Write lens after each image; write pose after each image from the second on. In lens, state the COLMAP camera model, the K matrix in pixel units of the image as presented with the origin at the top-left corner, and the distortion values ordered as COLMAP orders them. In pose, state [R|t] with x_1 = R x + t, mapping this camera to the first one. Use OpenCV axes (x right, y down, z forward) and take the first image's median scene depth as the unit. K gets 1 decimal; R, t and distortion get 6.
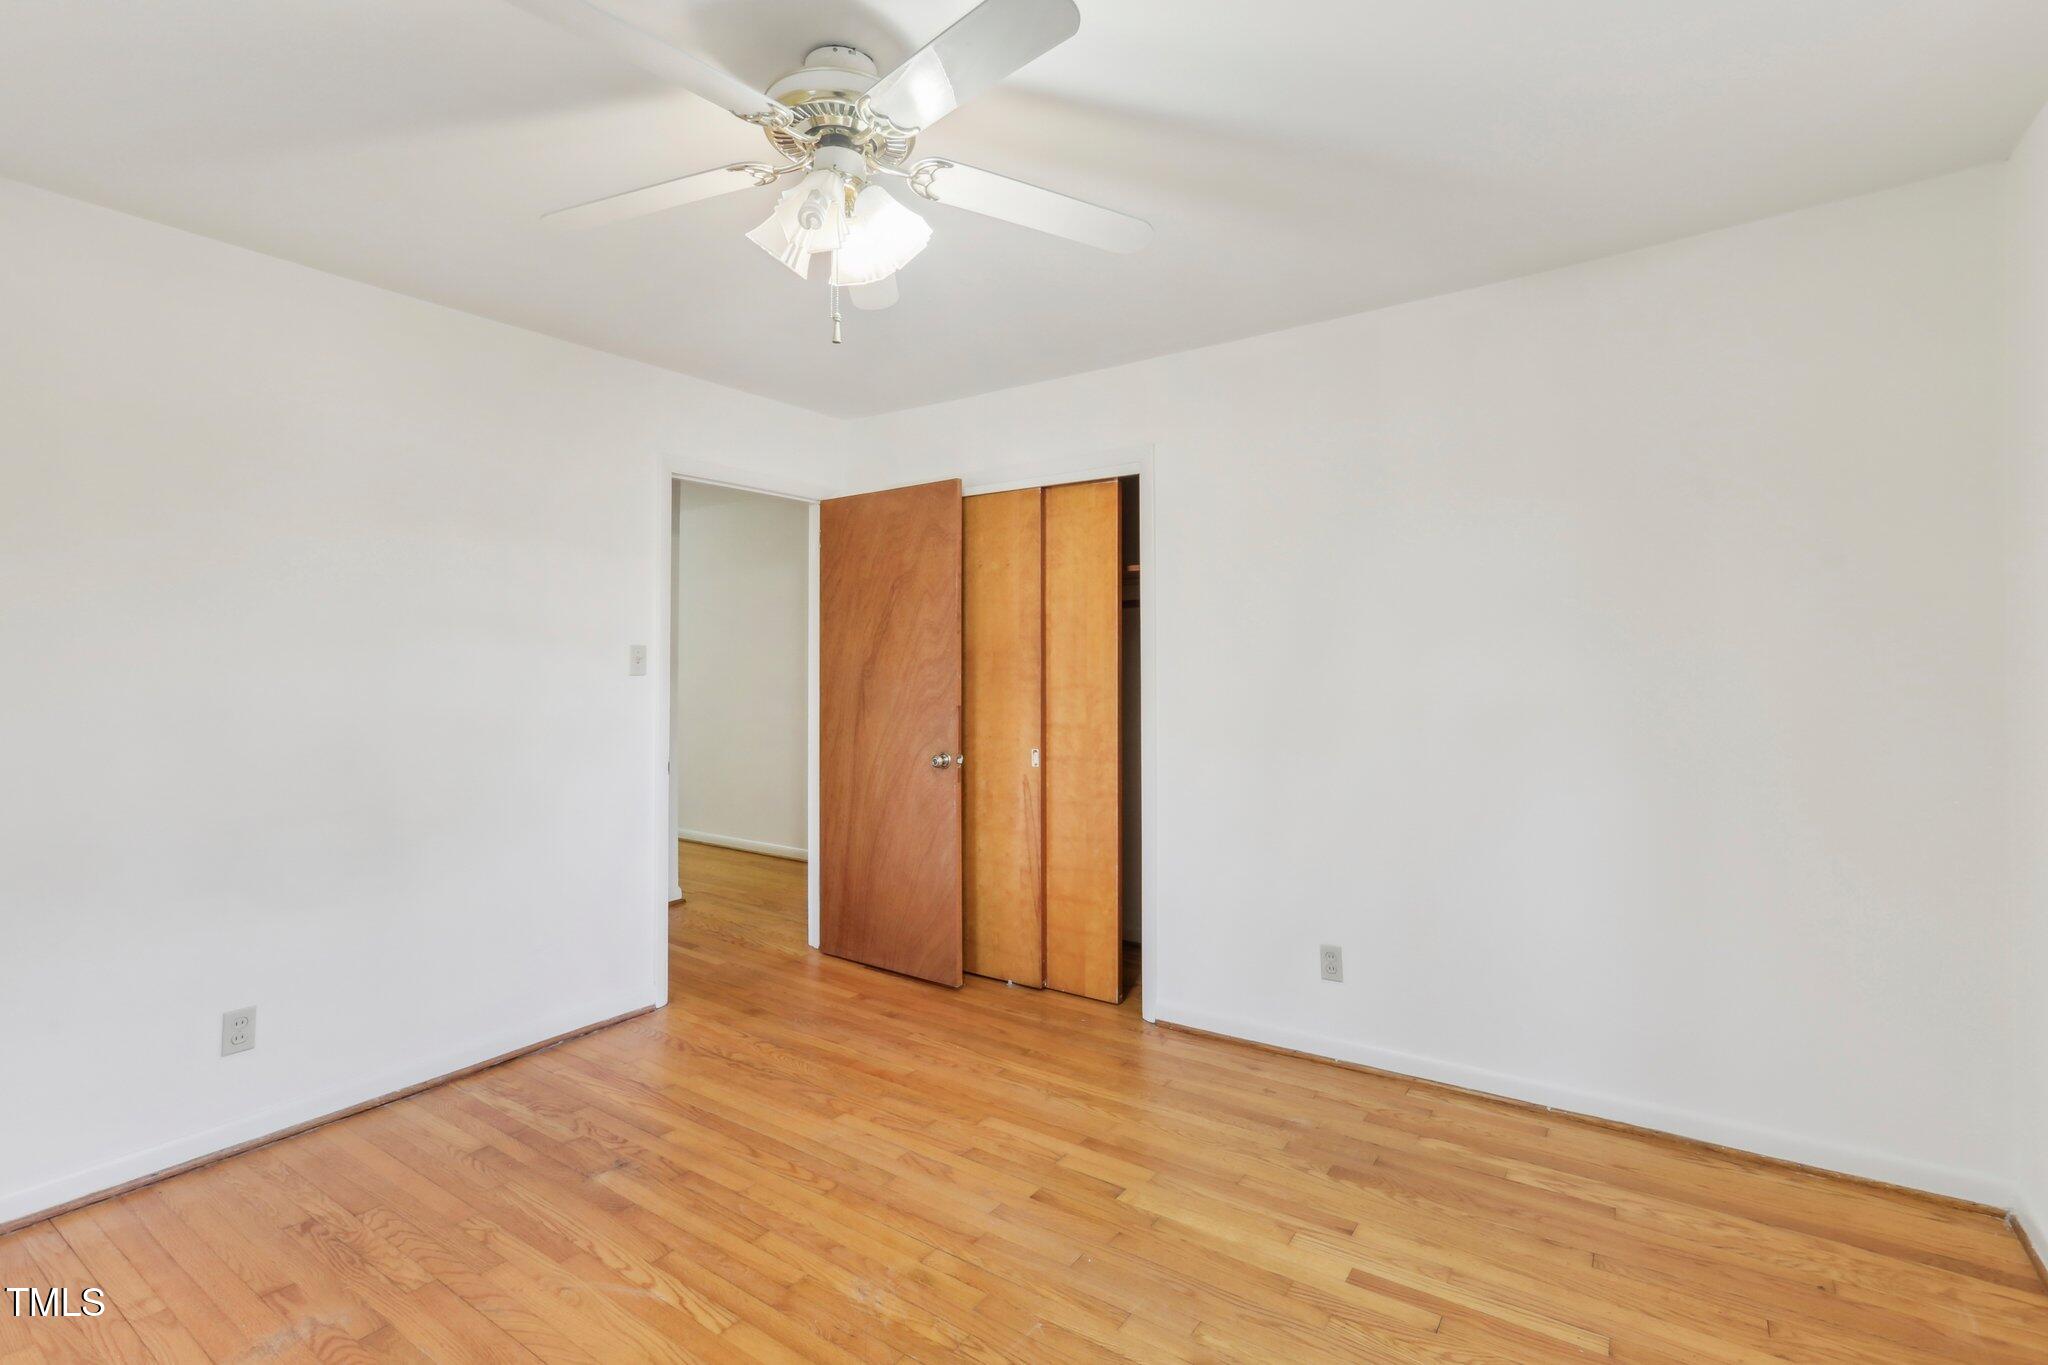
lens RADIAL K [[931.4, 0, 1037.7], [0, 931.4, 670.9], [0, 0, 1]] dist [-0.003395, -0.000114]
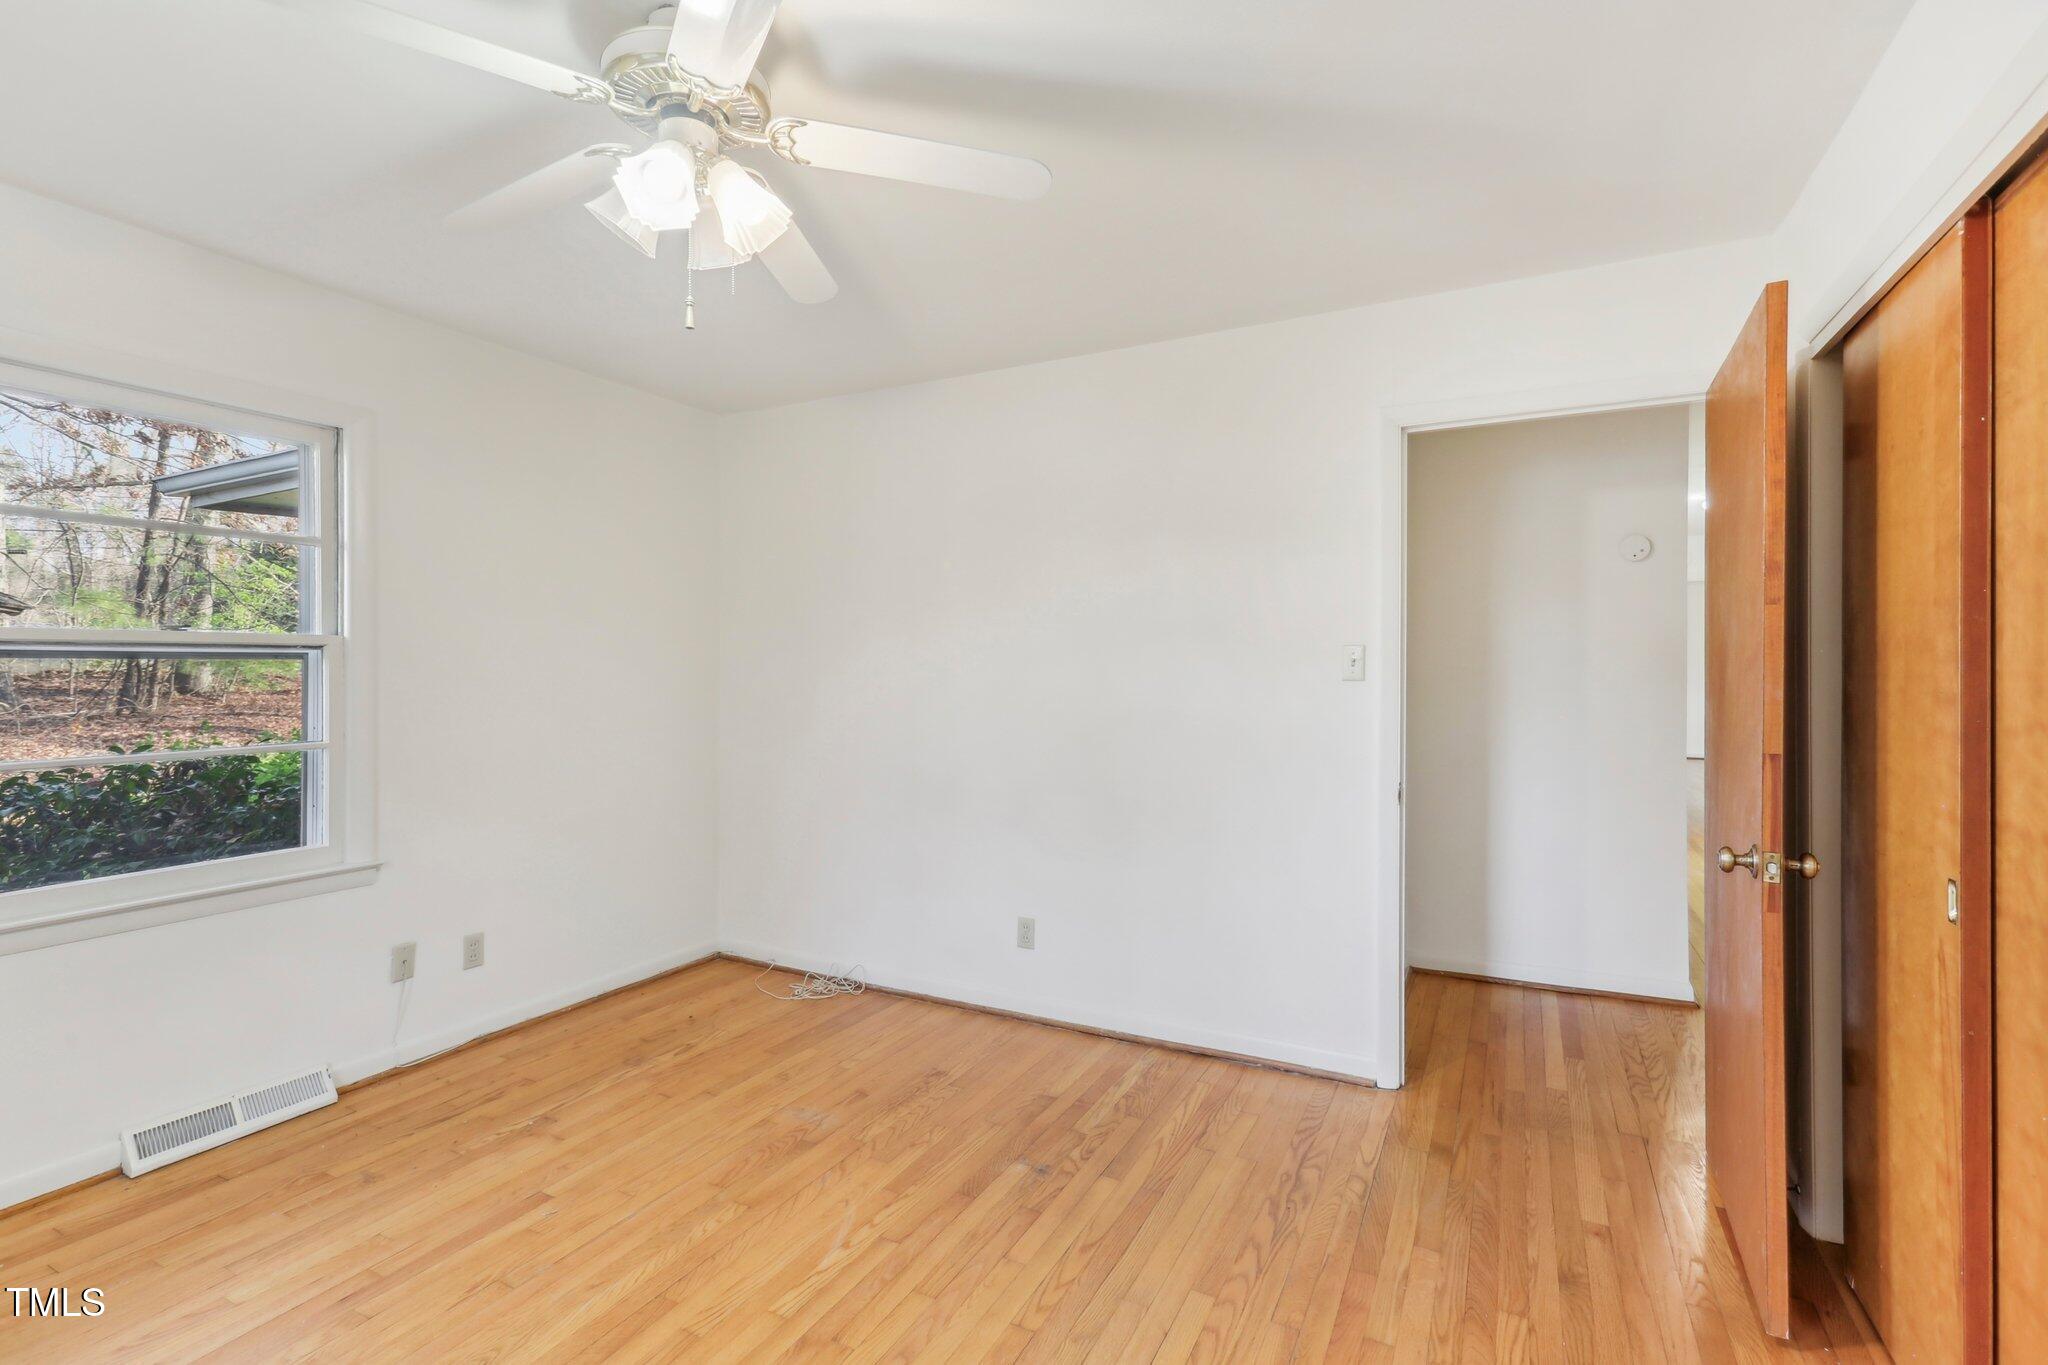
lens RADIAL K [[931.4, 0, 1037.7], [0, 931.4, 670.9], [0, 0, 1]] dist [-0.003395, -0.000114]
pose [[0.118899, -0.000480, -0.992906, 0.494102], [-0.009327, 0.999955, -0.001601, -0.002080], [0.992862, 0.009451, 0.118890, 0.794571]]
